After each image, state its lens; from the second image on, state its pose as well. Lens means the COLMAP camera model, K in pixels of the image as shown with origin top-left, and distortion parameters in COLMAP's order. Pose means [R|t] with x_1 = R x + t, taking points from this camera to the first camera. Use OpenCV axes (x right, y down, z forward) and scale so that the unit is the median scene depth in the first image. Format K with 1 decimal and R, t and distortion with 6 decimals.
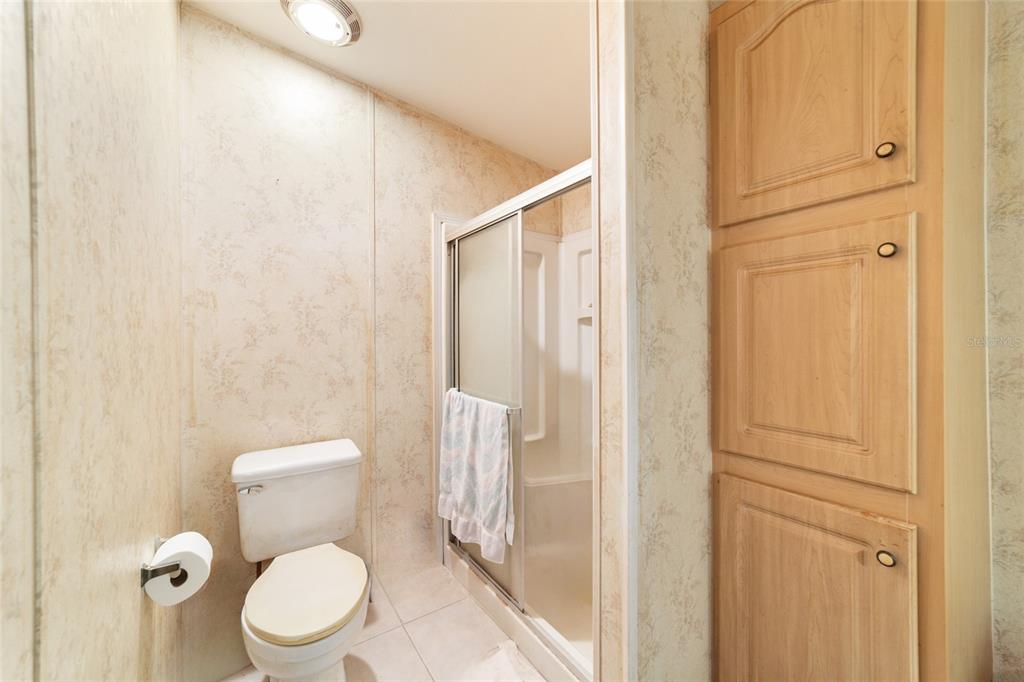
lens RADIAL K [[395.7, 0, 511.2], [0, 395.7, 338.8], [0, 0, 1]] dist [0.002087, 0.002422]
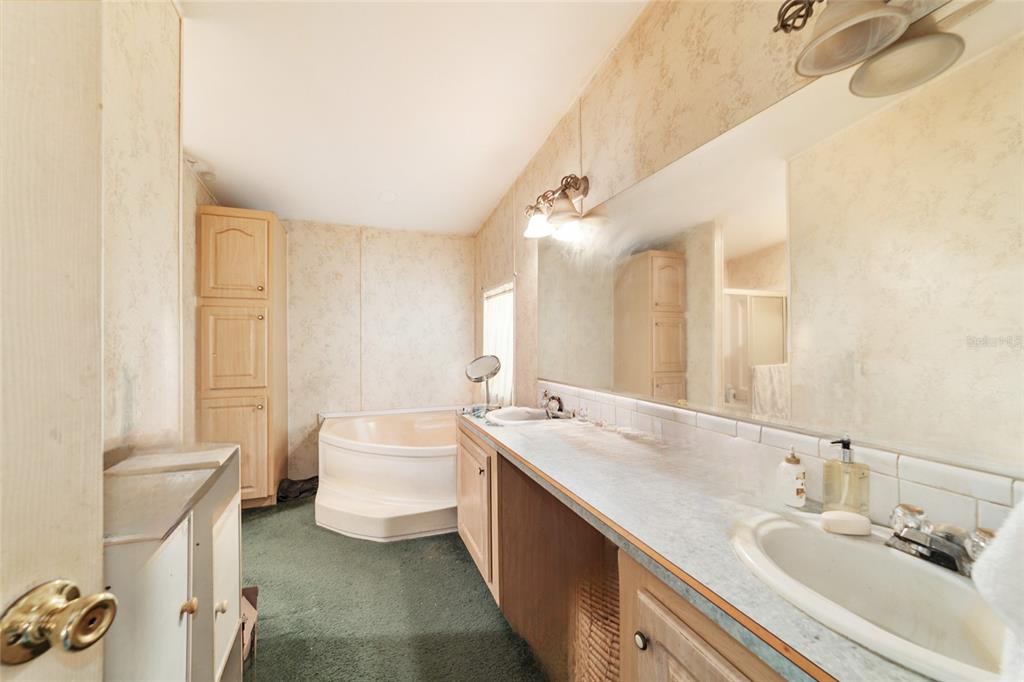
lens RADIAL K [[395.7, 0, 510.5], [0, 395.7, 342.9], [0, 0, 1]] dist [0.002087, 0.002422]
pose [[0.244169, 0.006915, 0.969708, -1.634992], [0.001665, 0.999970, -0.007550, 0.022999], [-0.969731, 0.003458, 0.244150, -1.711059]]
